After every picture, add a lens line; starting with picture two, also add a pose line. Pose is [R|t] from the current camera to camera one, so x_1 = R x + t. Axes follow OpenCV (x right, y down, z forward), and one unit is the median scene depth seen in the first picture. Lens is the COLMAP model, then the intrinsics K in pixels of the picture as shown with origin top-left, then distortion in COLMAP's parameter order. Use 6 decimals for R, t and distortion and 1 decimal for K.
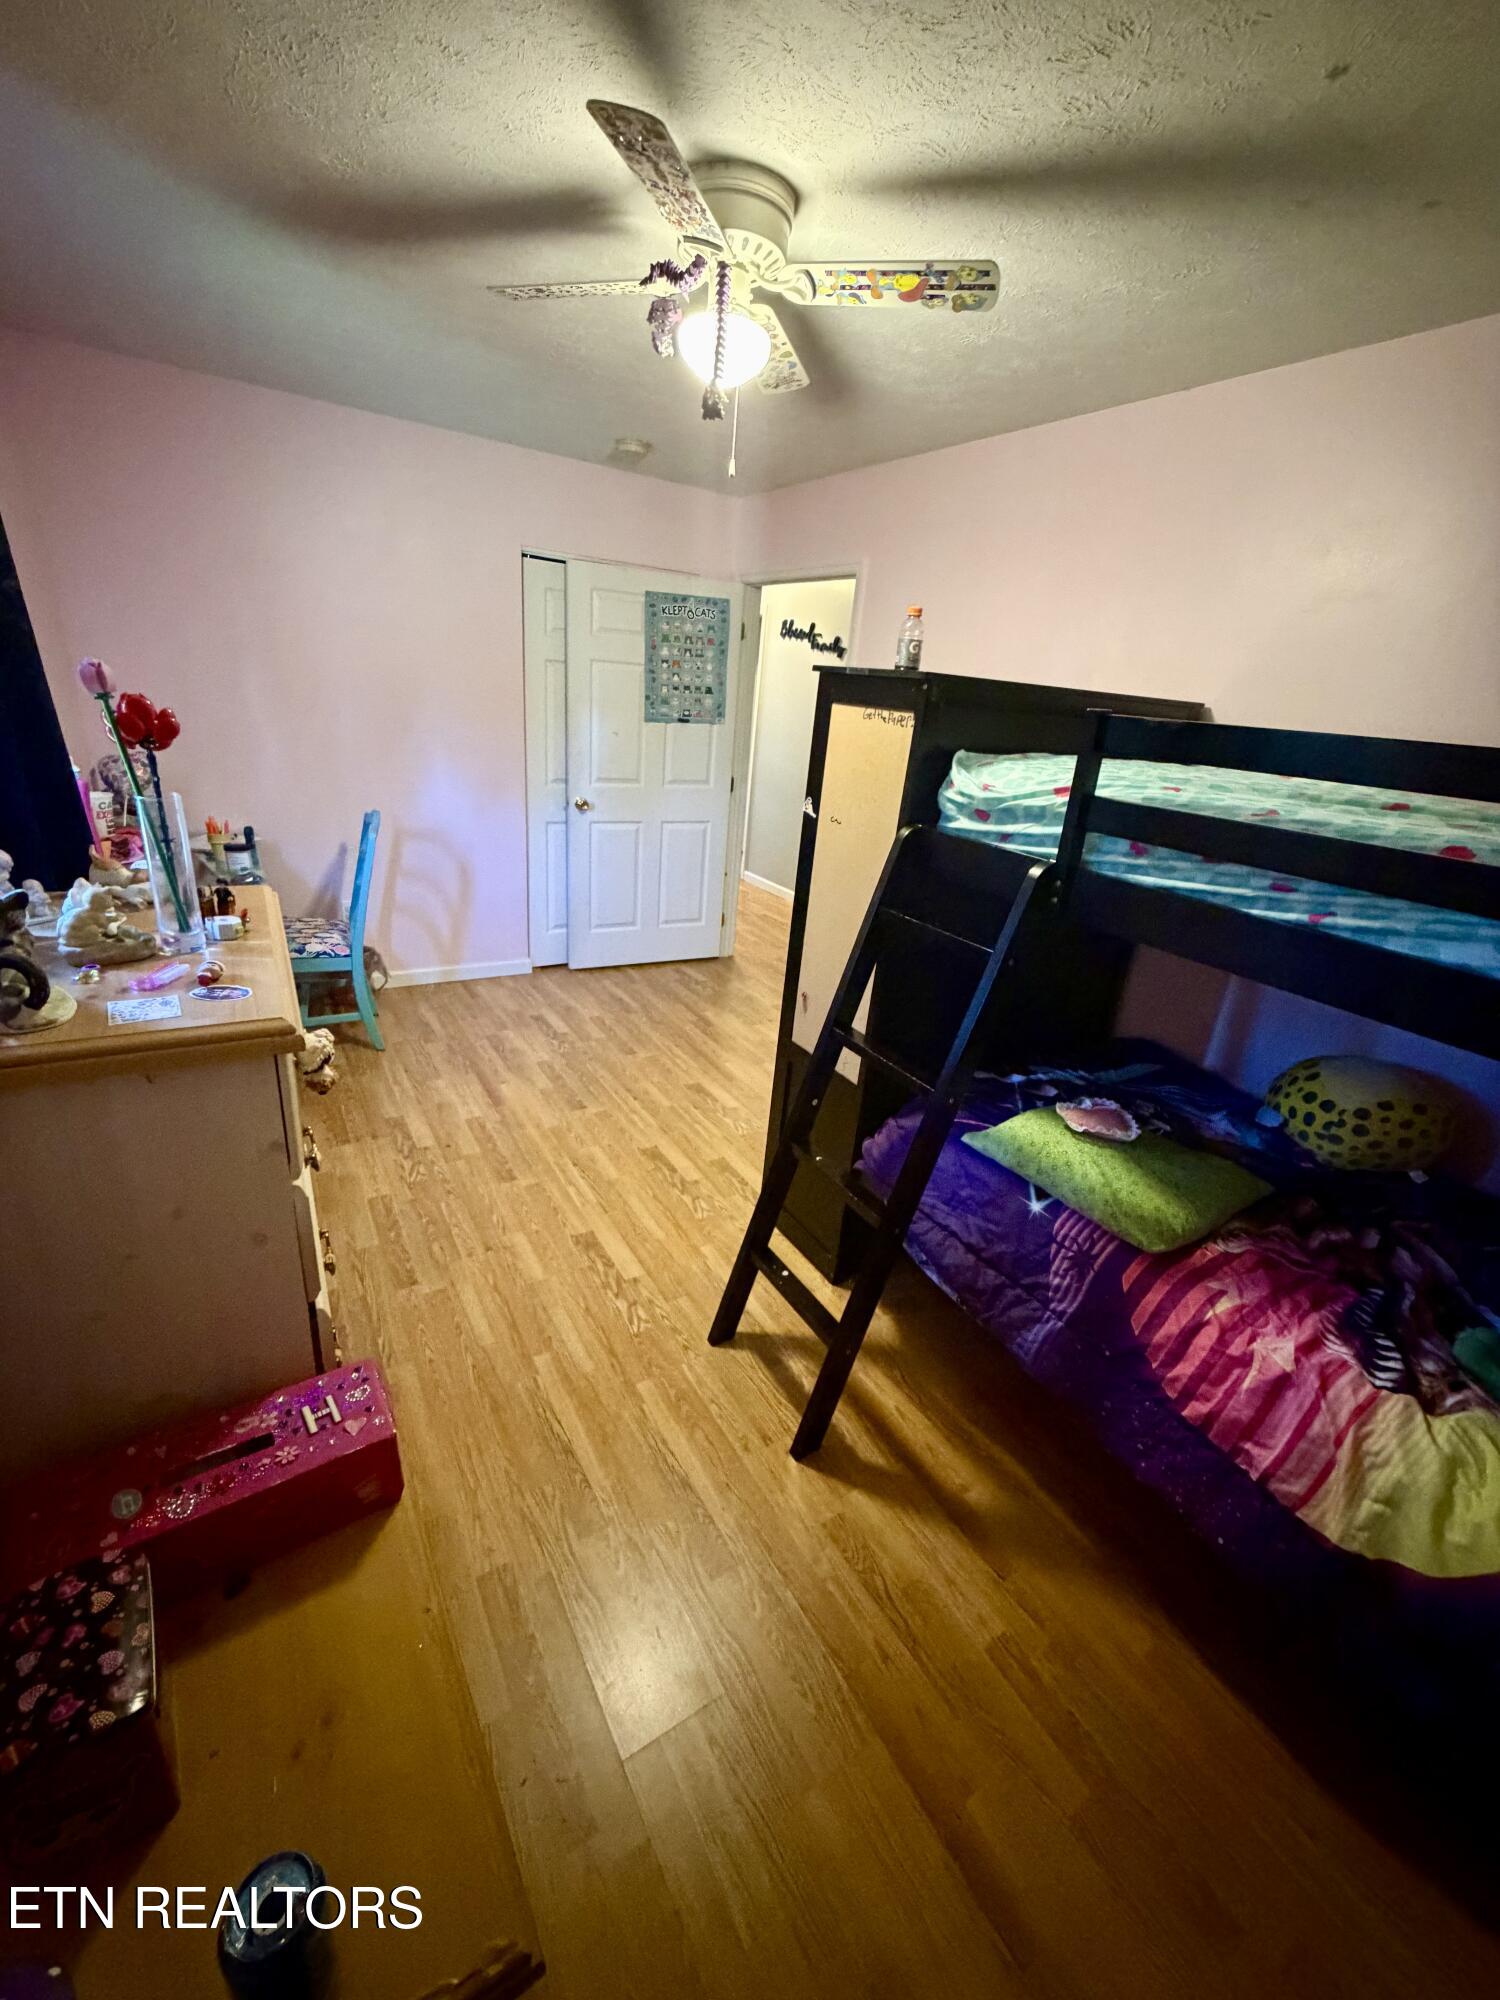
lens RADIAL K [[798.8, 0, 750.4], [0, 798.8, 1002.2], [0, 0, 1]] dist [-0.002050, 0.001293]
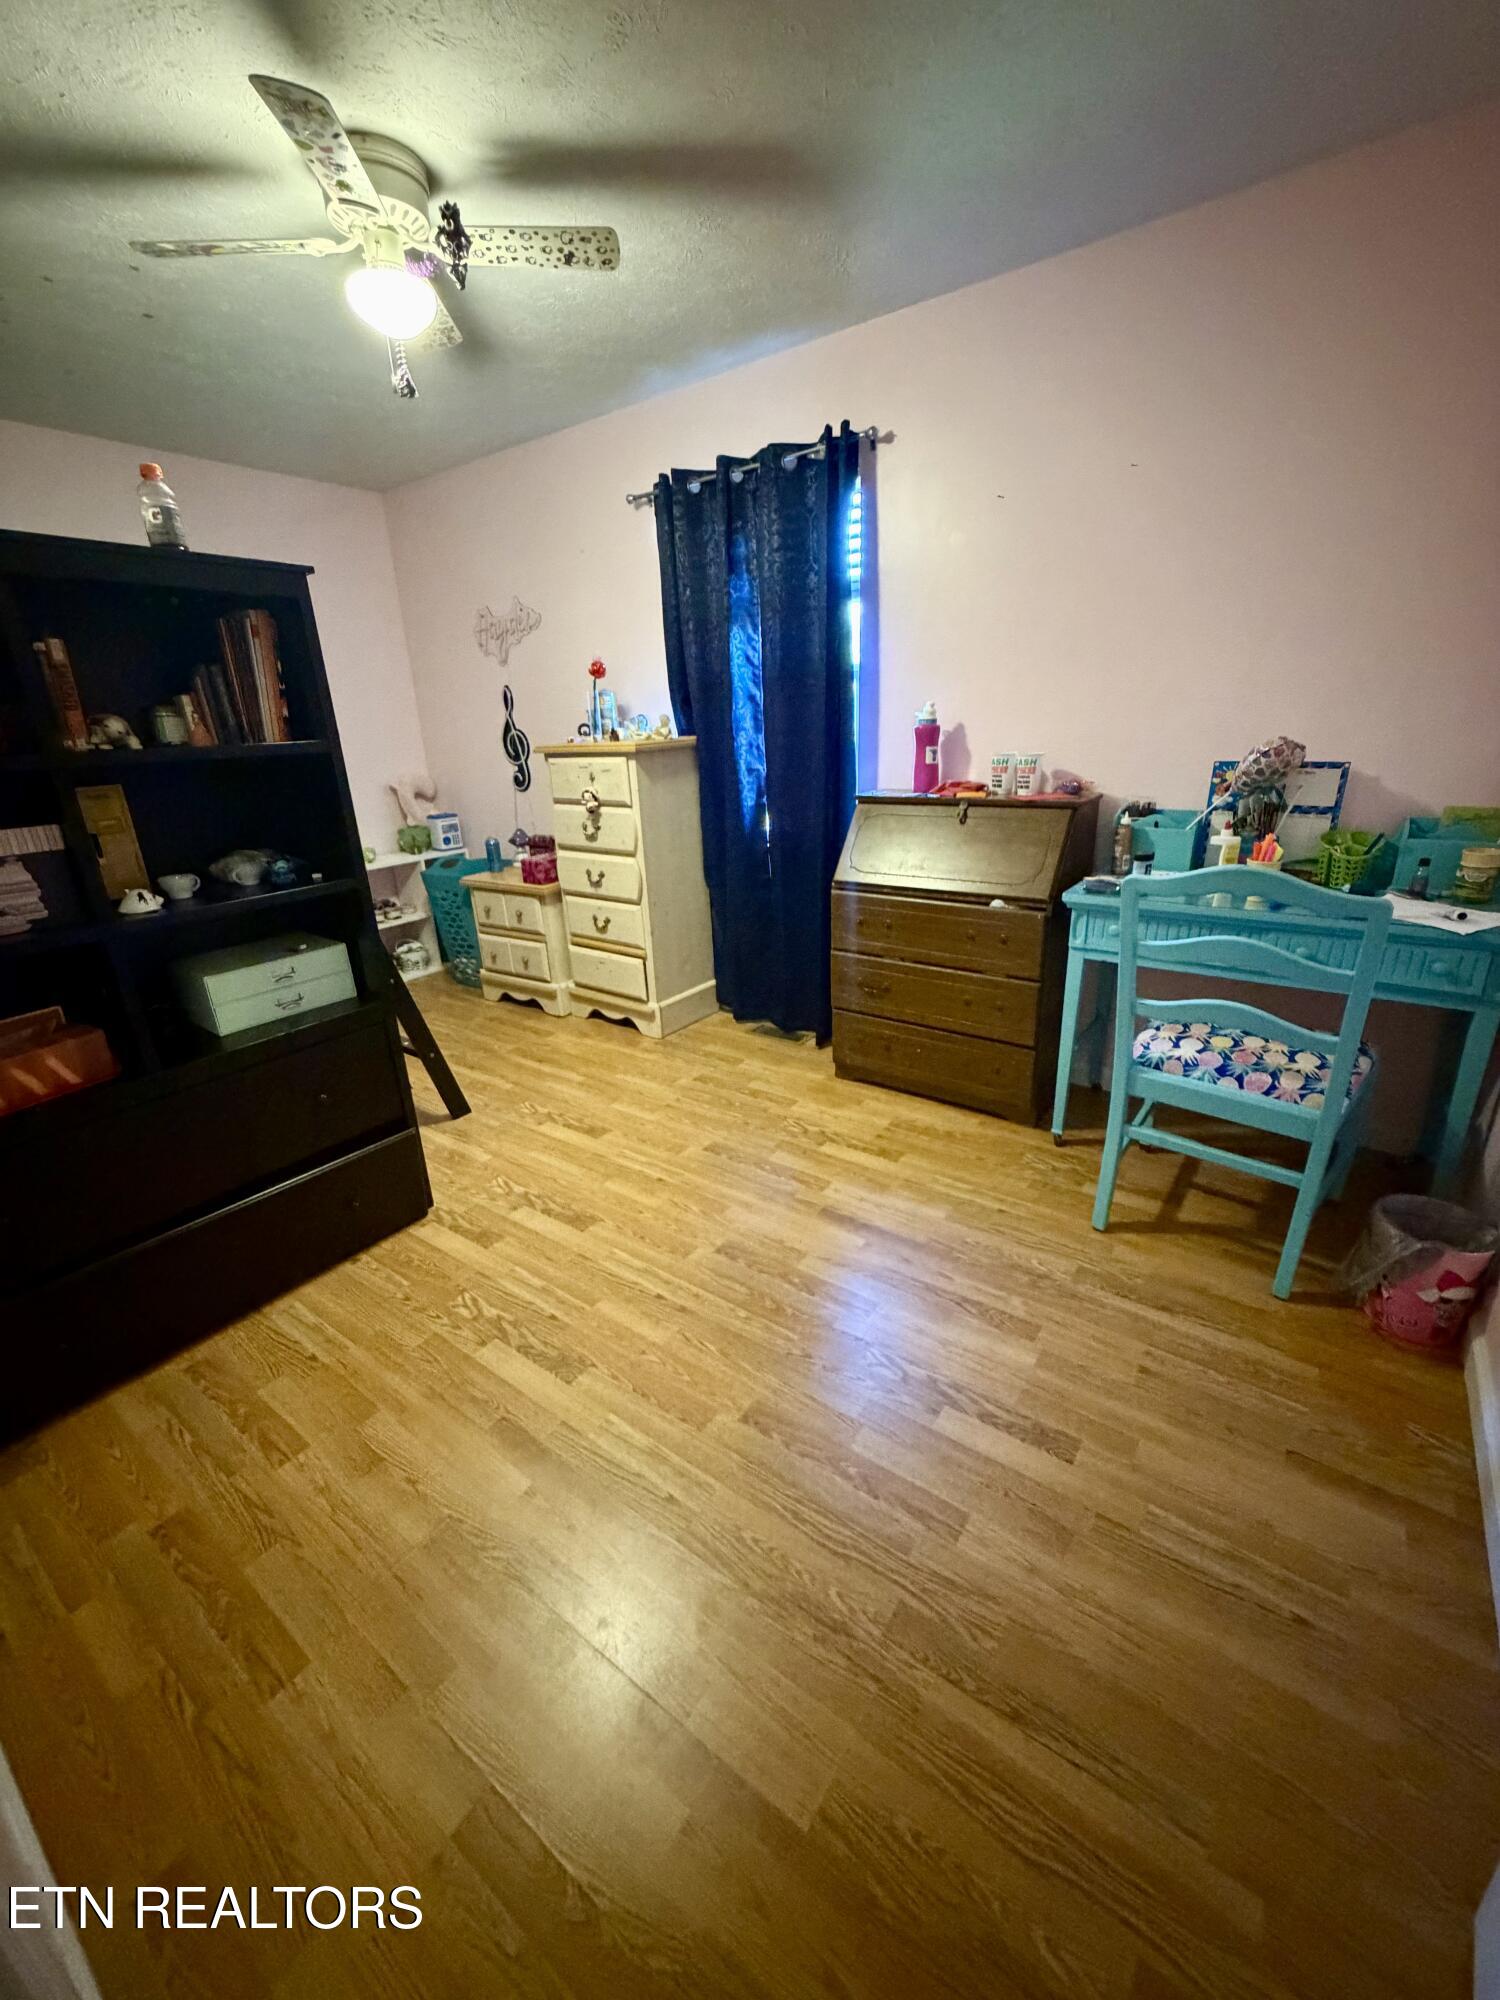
lens RADIAL K [[798.8, 0, 763.3], [0, 798.8, 999.5], [0, 0, 1]] dist [-0.002050, 0.001293]
pose [[-0.922410, 0.084332, -0.376892, -0.011822], [-0.178178, 0.772888, 0.609014, -0.488200], [0.342655, 0.628914, -0.697893, 1.490571]]
